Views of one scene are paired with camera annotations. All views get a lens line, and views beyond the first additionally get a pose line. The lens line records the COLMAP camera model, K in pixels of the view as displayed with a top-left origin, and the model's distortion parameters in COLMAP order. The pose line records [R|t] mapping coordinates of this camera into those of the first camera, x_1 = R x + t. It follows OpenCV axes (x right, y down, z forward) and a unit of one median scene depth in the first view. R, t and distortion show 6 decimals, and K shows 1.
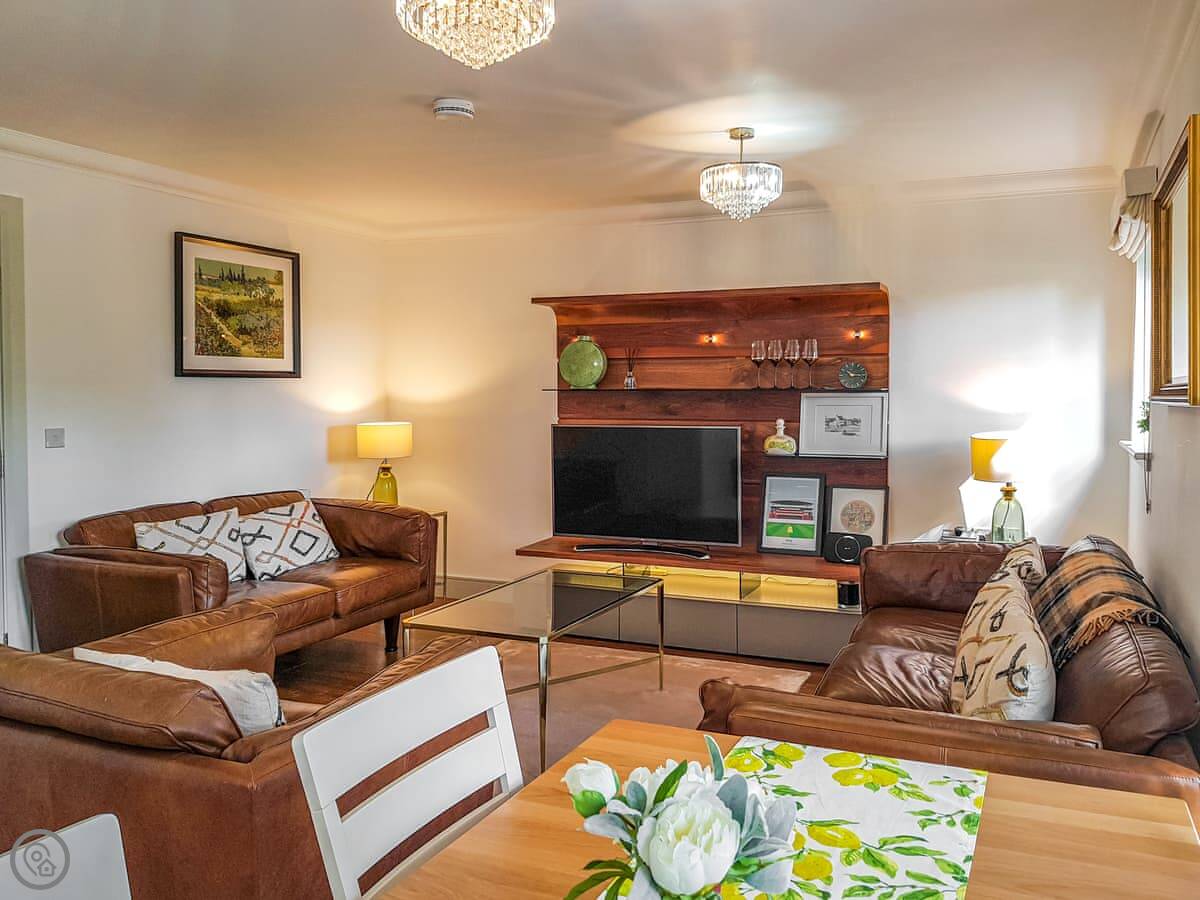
lens RADIAL K [[993.3, 0, 604.4], [0, 993.3, 397.9], [0, 0, 1]] dist [0.101291, -0.166212]
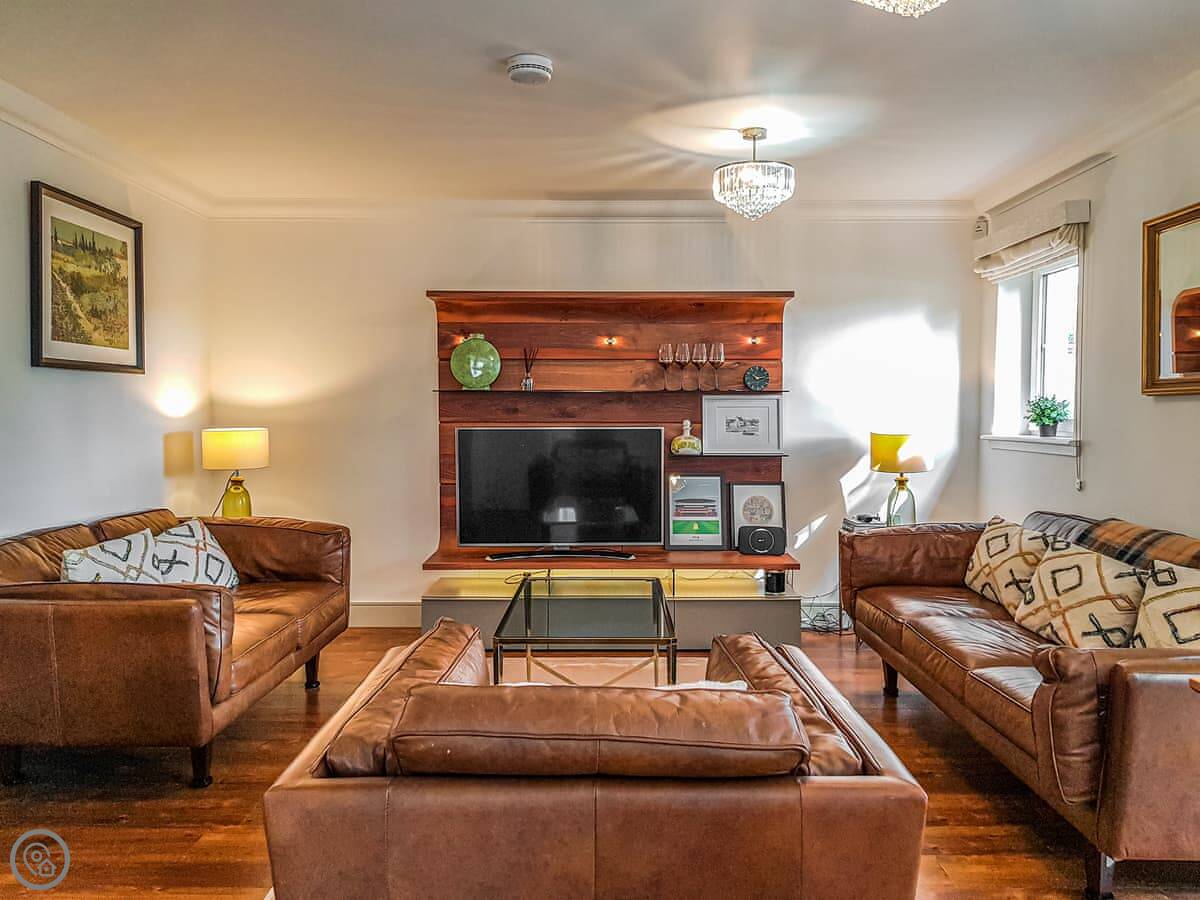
lens RADIAL K [[976.4, 0, 577.9], [0, 976.4, 439.5], [0, 0, 1]] dist [0.077675, -0.161313]
pose [[0.912445, -0.010504, 0.409065, -0.341735], [0.001331, 0.999741, 0.022701, 0.017937], [-0.409197, -0.020169, 0.912223, 0.122034]]
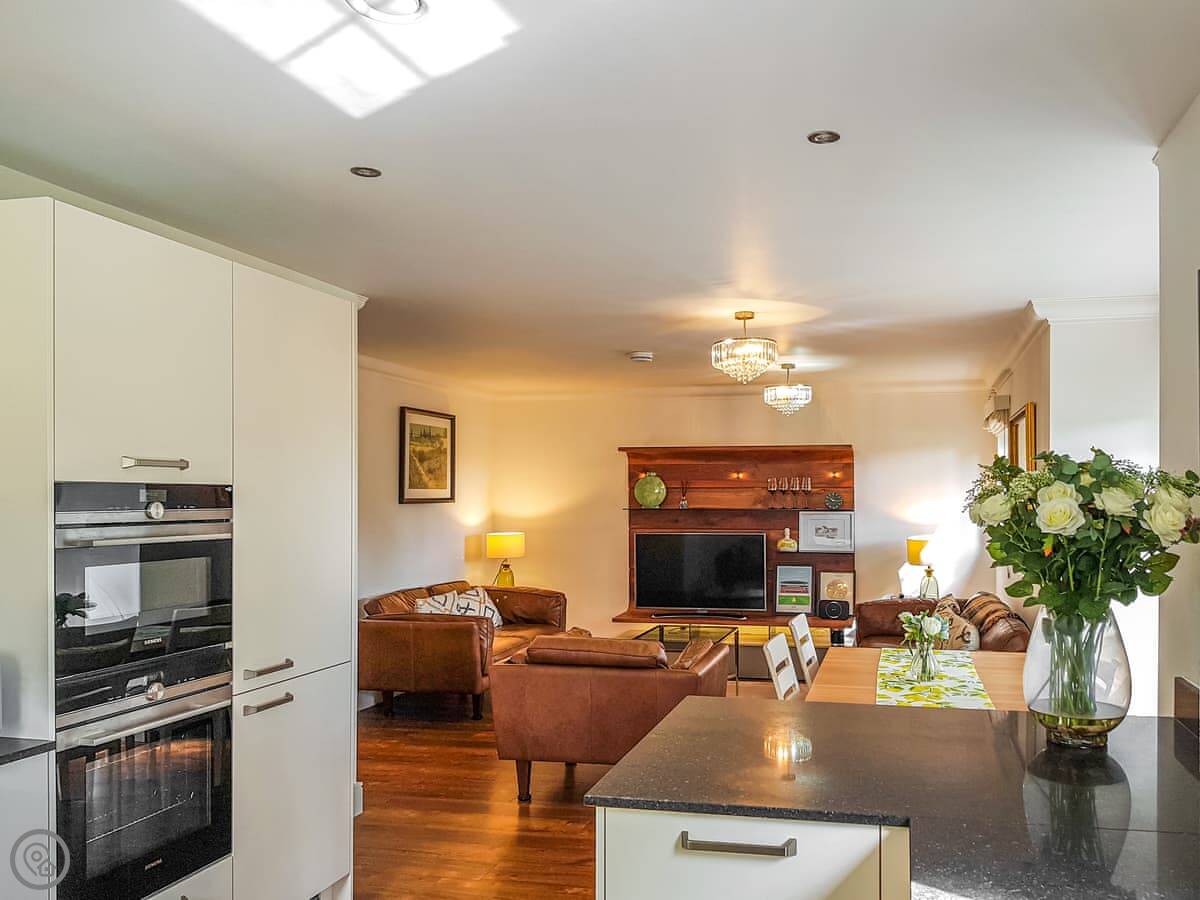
lens RADIAL K [[1064.1, 0, 643.9], [0, 1064.1, 447.9], [0, 0, 1]] dist [0.095909, -0.000930]
pose [[0.983280, 0.004953, 0.182035, -0.347944], [0.003837, 0.998845, -0.047902, -0.025587], [-0.182062, 0.047799, 0.982124, -0.602780]]
